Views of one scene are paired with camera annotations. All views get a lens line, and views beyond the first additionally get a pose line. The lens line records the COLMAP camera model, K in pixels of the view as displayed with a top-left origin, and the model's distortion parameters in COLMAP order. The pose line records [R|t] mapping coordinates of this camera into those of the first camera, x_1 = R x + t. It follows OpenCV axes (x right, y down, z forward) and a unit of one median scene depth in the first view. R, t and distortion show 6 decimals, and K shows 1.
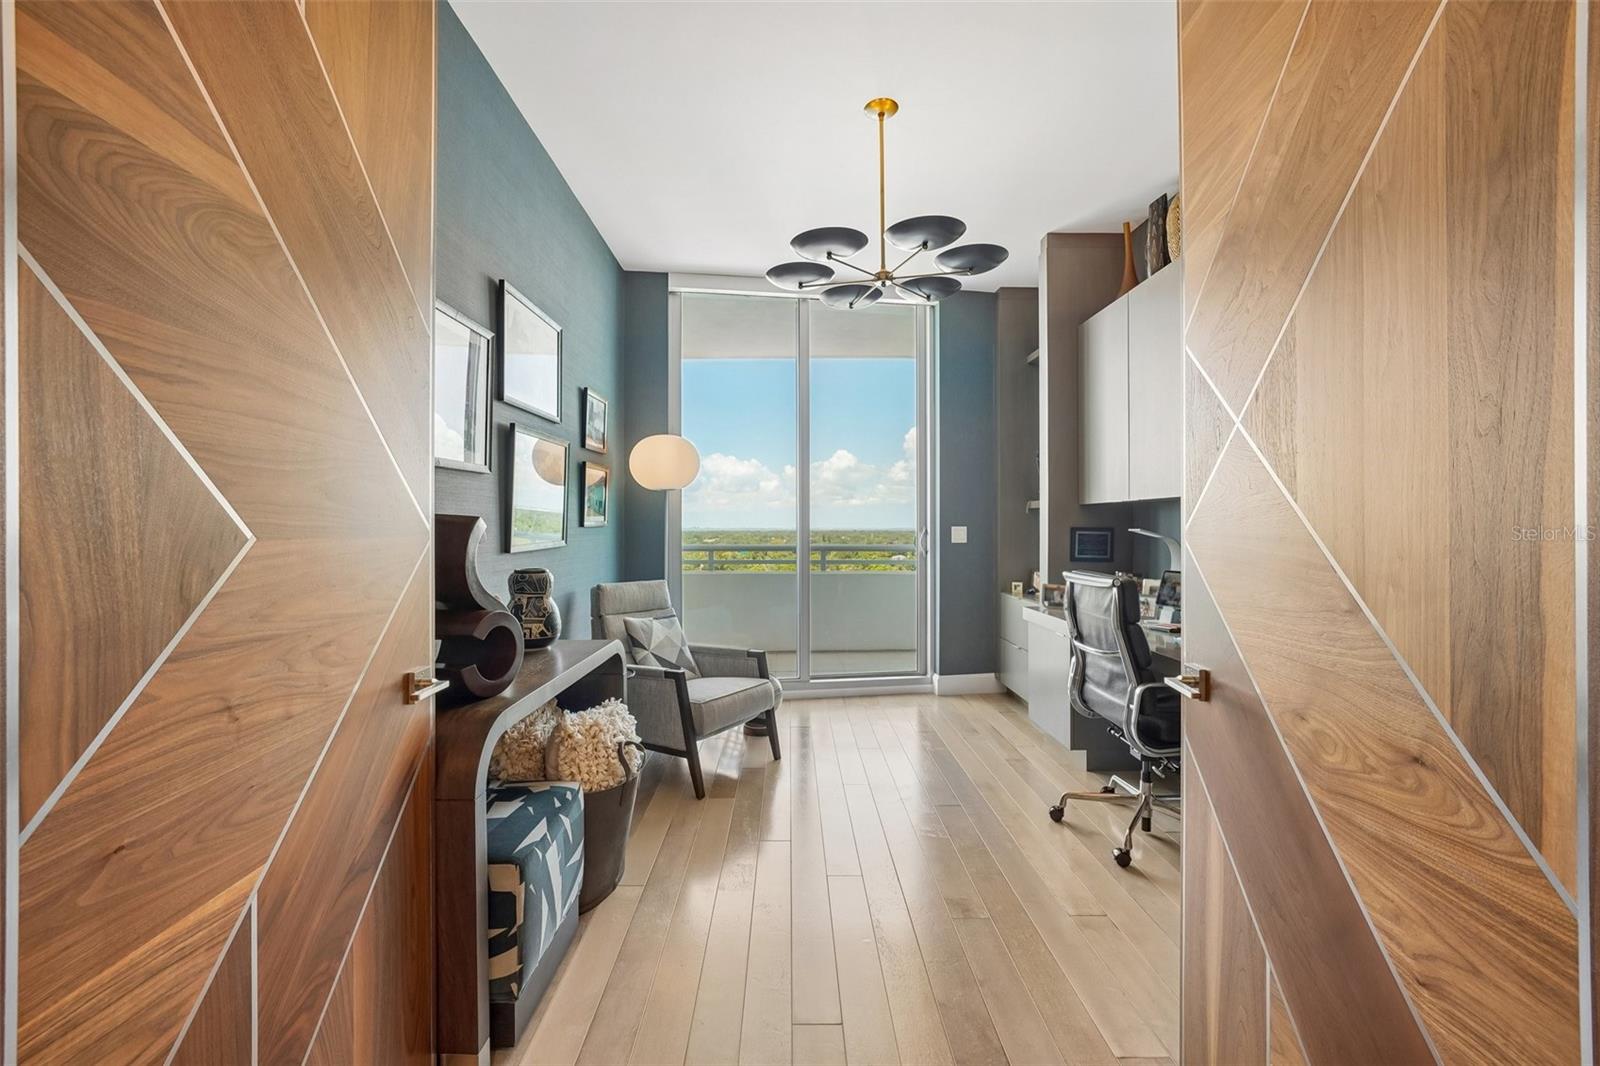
lens RADIAL K [[656.7, 0, 793.4], [0, 656.7, 535.4], [0, 0, 1]] dist [-0.008658, -0.005266]
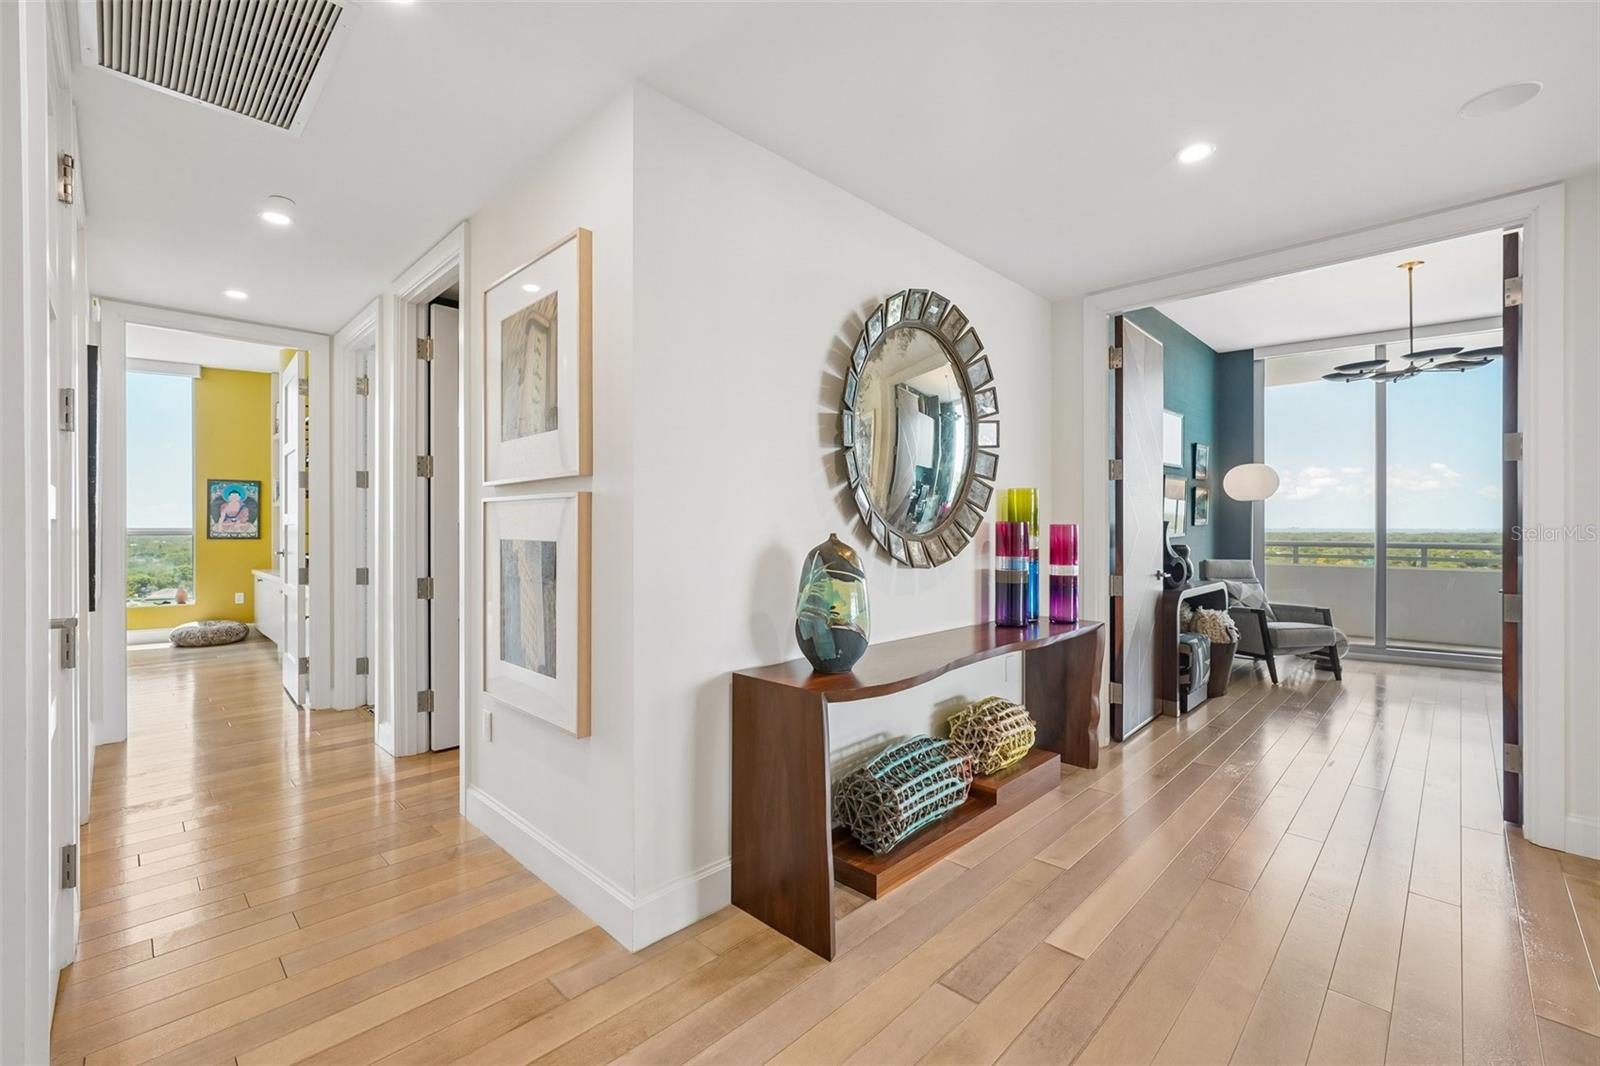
lens RADIAL K [[656.7, 0, 797.8], [0, 656.7, 526.8], [0, 0, 1]] dist [-0.008658, -0.005266]
pose [[0.701033, 0.002998, -0.713122, 0.164538], [-0.012308, 0.999893, -0.007896, 0.016324], [0.713022, 0.014313, 0.700995, -0.904051]]
